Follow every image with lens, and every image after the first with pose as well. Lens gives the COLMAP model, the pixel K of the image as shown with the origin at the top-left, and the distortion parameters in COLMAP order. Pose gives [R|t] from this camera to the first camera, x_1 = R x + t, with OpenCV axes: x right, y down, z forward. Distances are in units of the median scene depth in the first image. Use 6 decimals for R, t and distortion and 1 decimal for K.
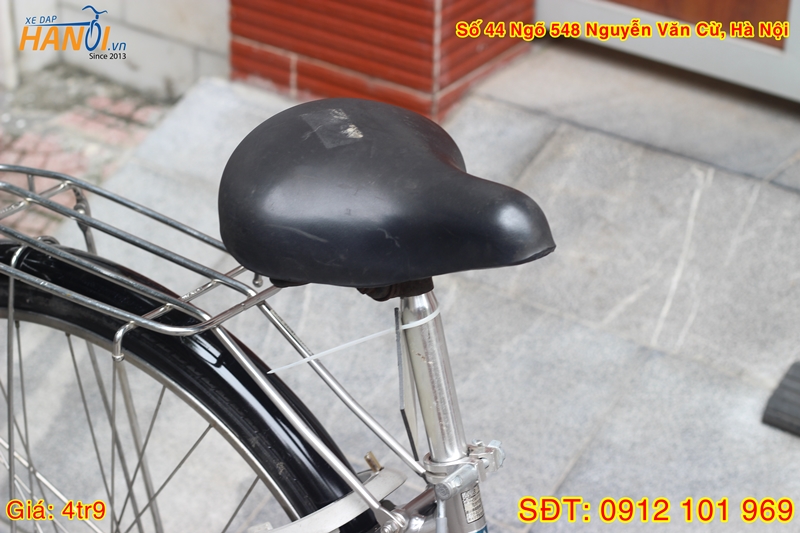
lens RADIAL K [[2000.3, 0, 398.1], [0, 2000.3, 264.6], [0, 0, 1]] dist [-0.093548, 0.000000]
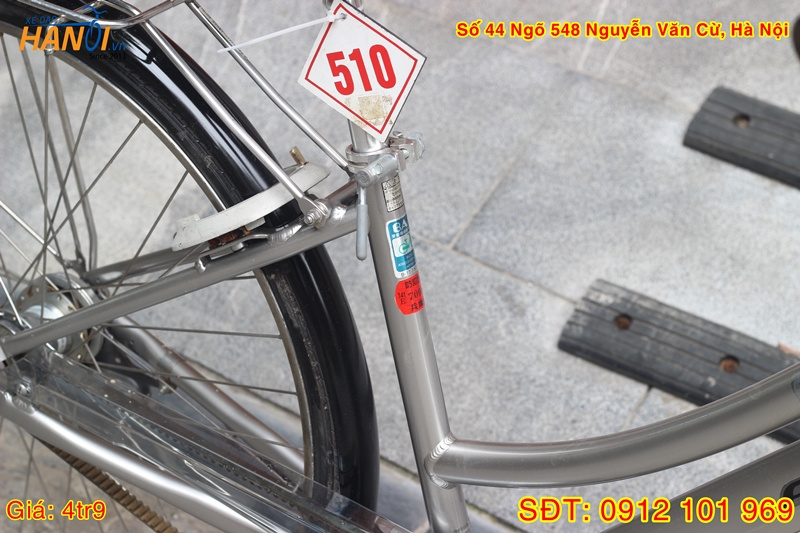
lens RADIAL K [[2000.3, 0, 399.8], [0, 2000.3, 264.8], [0, 0, 1]] dist [-0.093548, 0.000000]
pose [[0.999496, 0.009191, 0.030370, 0.006263], [-0.012671, 0.993115, 0.116457, 0.022914], [-0.029091, -0.116783, 0.992731, -0.022723]]
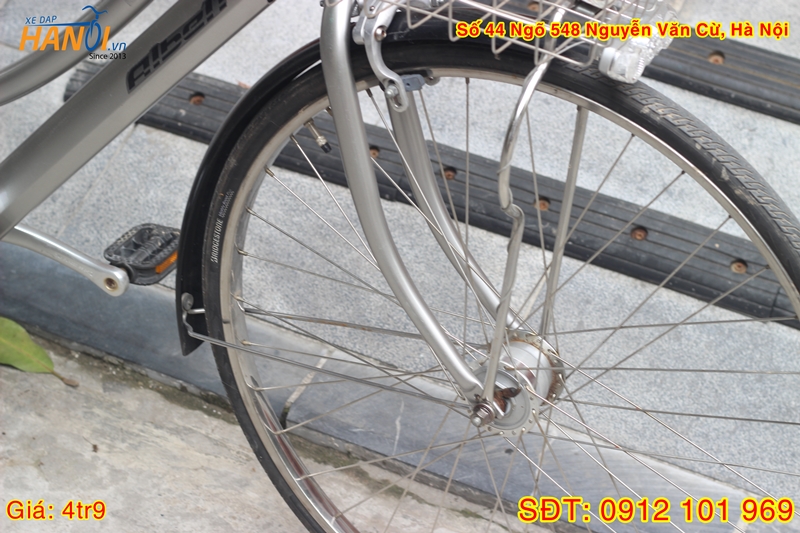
lens RADIAL K [[2000.3, 0, 399.2], [0, 2000.3, 266.6], [0, 0, 1]] dist [-0.093548, 0.000000]
pose [[0.985382, -0.057700, 0.160289, 0.115824], [0.040532, 0.993282, 0.108384, 0.154662], [-0.165466, -0.100303, 0.981102, -0.276955]]
